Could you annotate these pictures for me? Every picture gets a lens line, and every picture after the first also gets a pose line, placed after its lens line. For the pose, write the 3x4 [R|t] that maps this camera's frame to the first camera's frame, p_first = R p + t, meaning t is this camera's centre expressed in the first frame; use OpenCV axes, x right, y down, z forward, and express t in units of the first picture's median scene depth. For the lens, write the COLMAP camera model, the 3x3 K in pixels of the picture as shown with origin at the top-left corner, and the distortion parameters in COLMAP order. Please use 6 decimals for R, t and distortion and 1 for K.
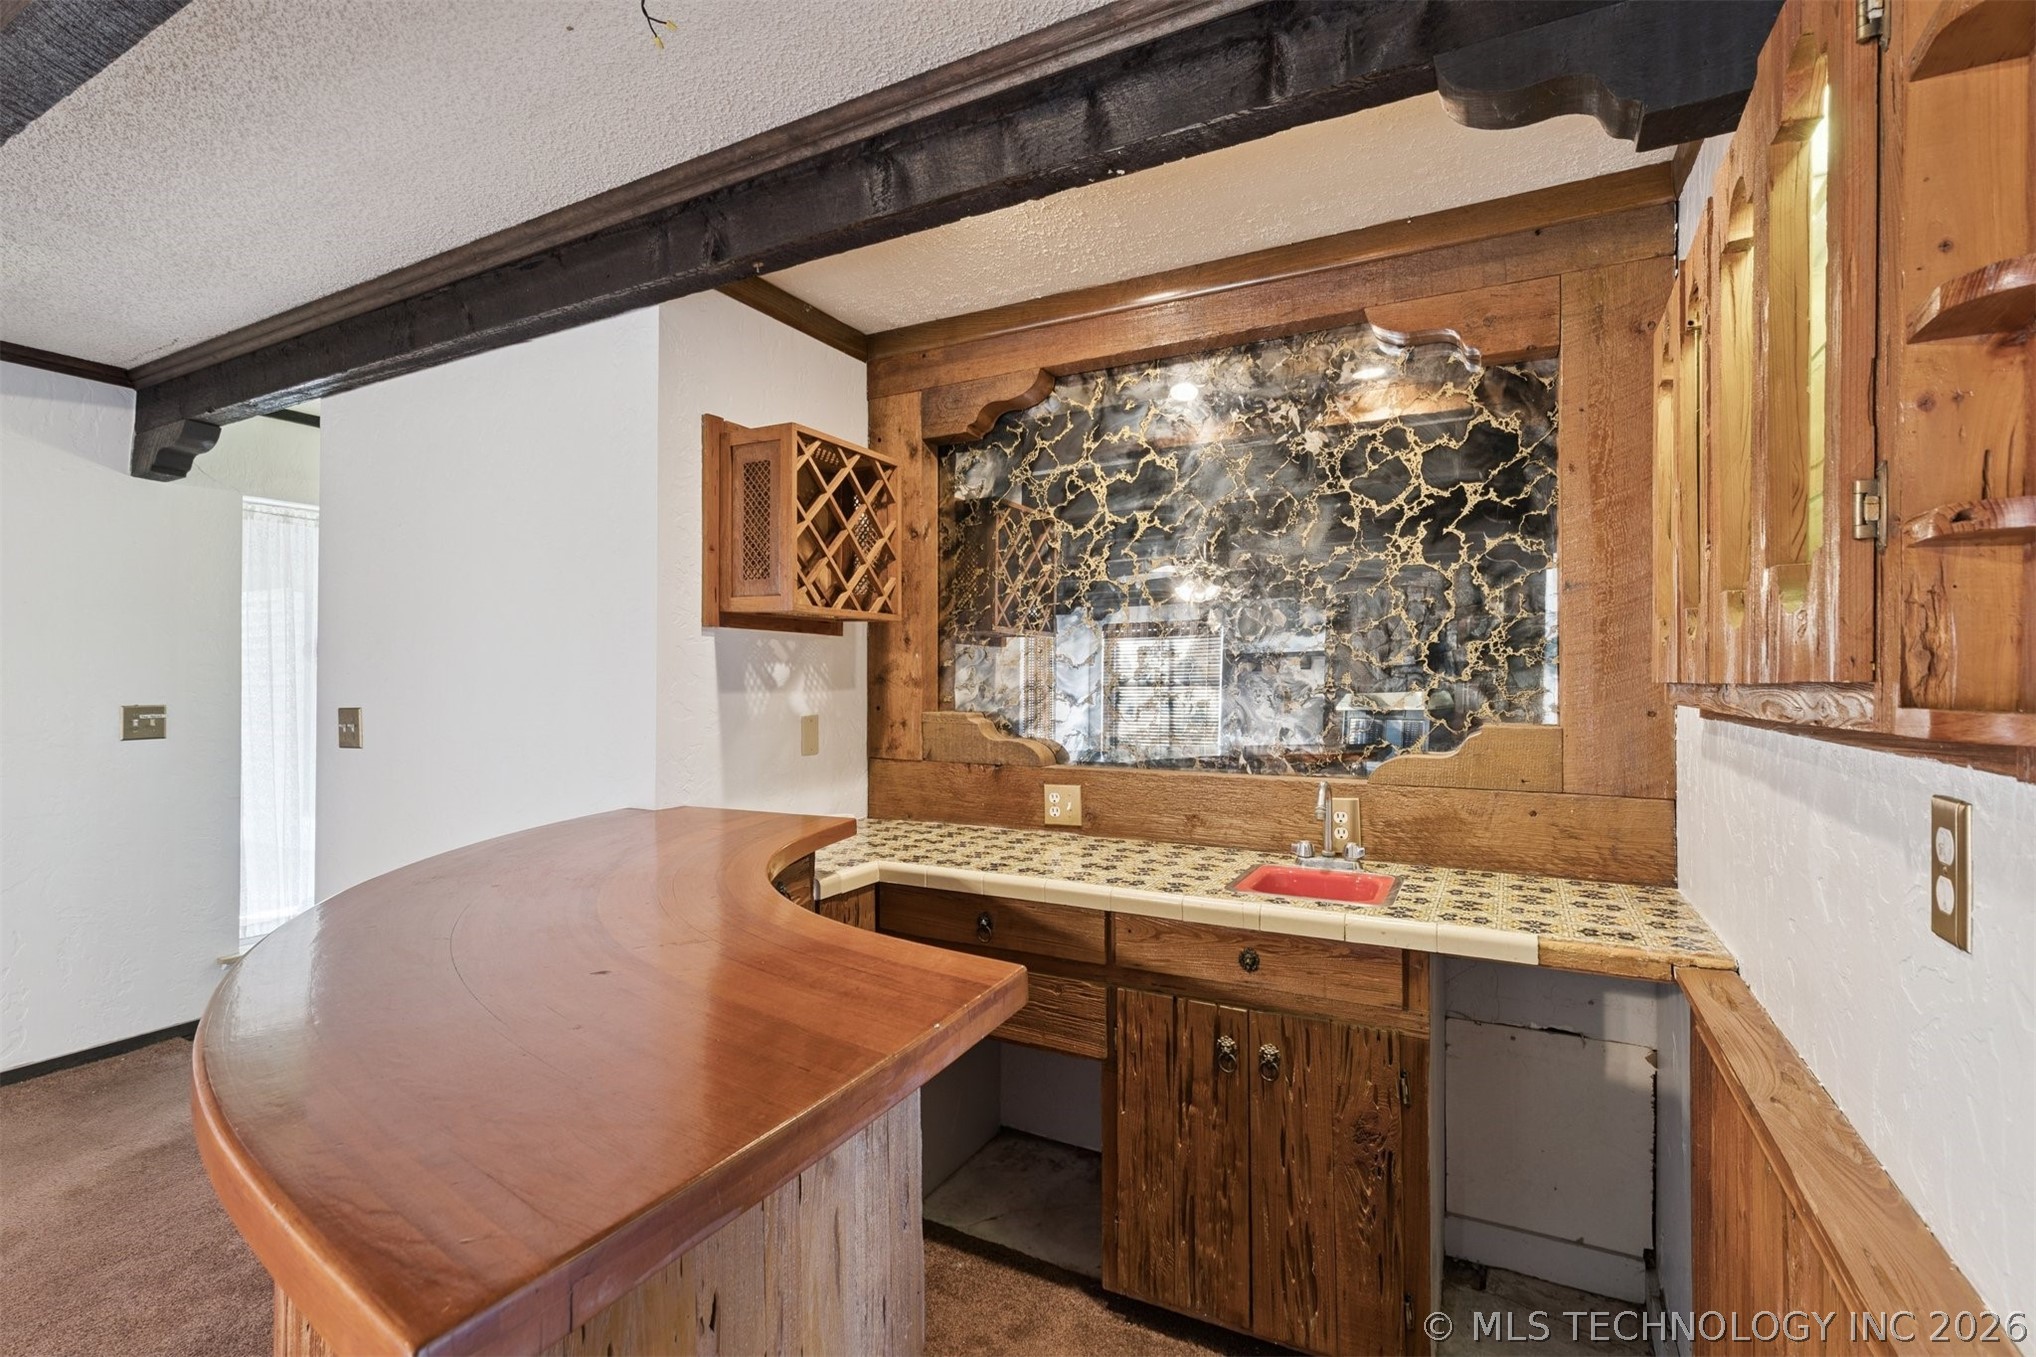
lens RADIAL K [[920.7, 0, 1016.7], [0, 920.7, 674.7], [0, 0, 1]] dist [0.002687, 0.000025]
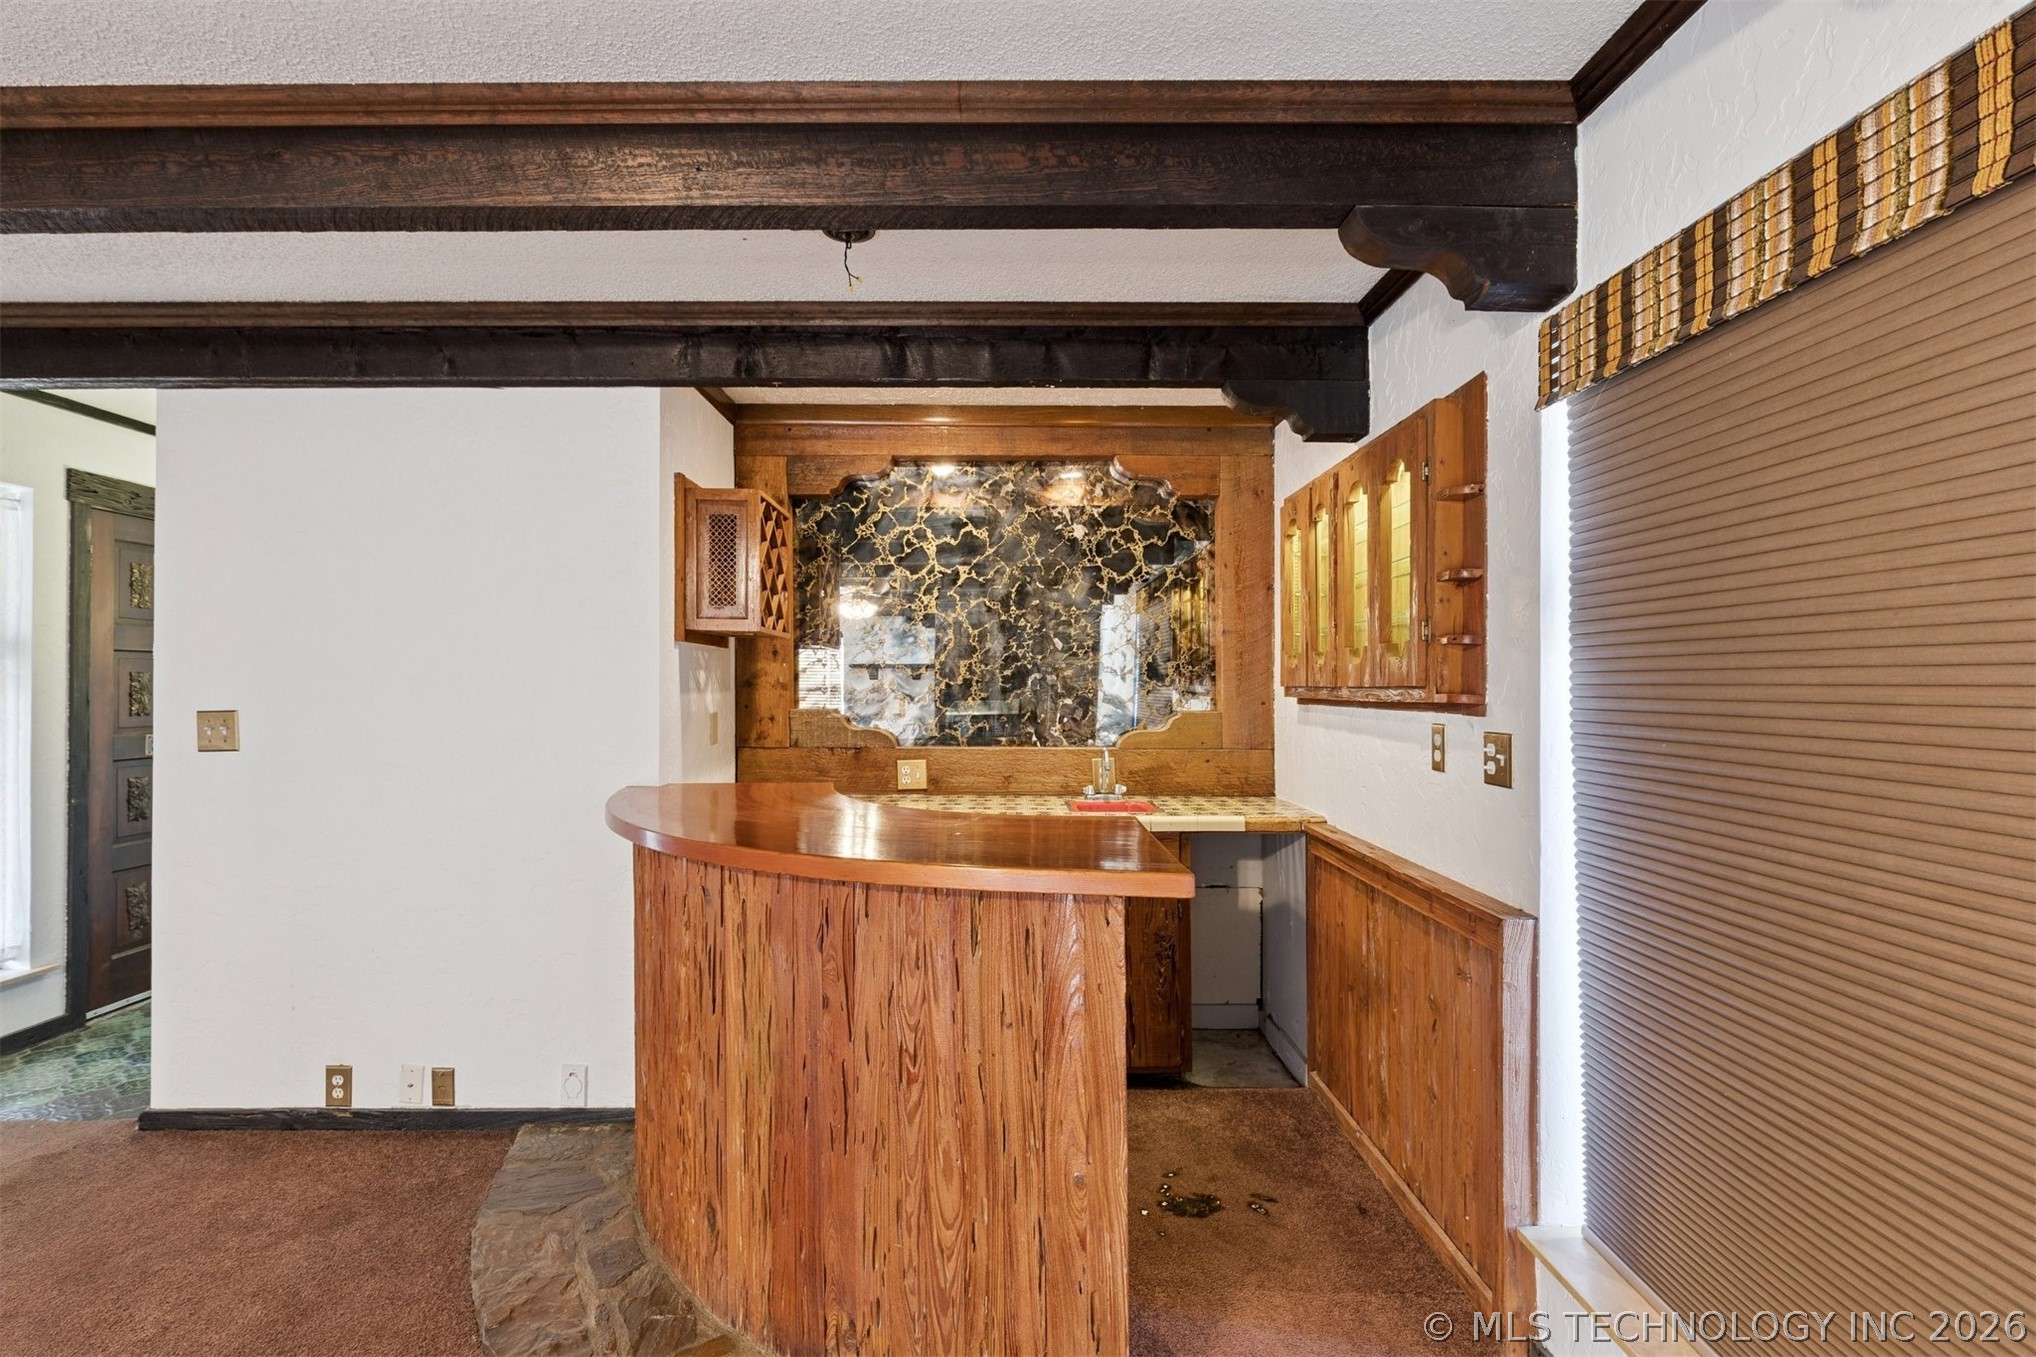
lens RADIAL K [[917.3, 0, 1007.9], [0, 917.3, 669.2], [0, 0, 1]] dist [0.001991, -0.000351]
pose [[0.881863, 0.009727, 0.471405, -0.496094], [-0.004717, 0.999919, -0.011809, -0.001546], [-0.471481, 0.008190, 0.881838, -0.298044]]
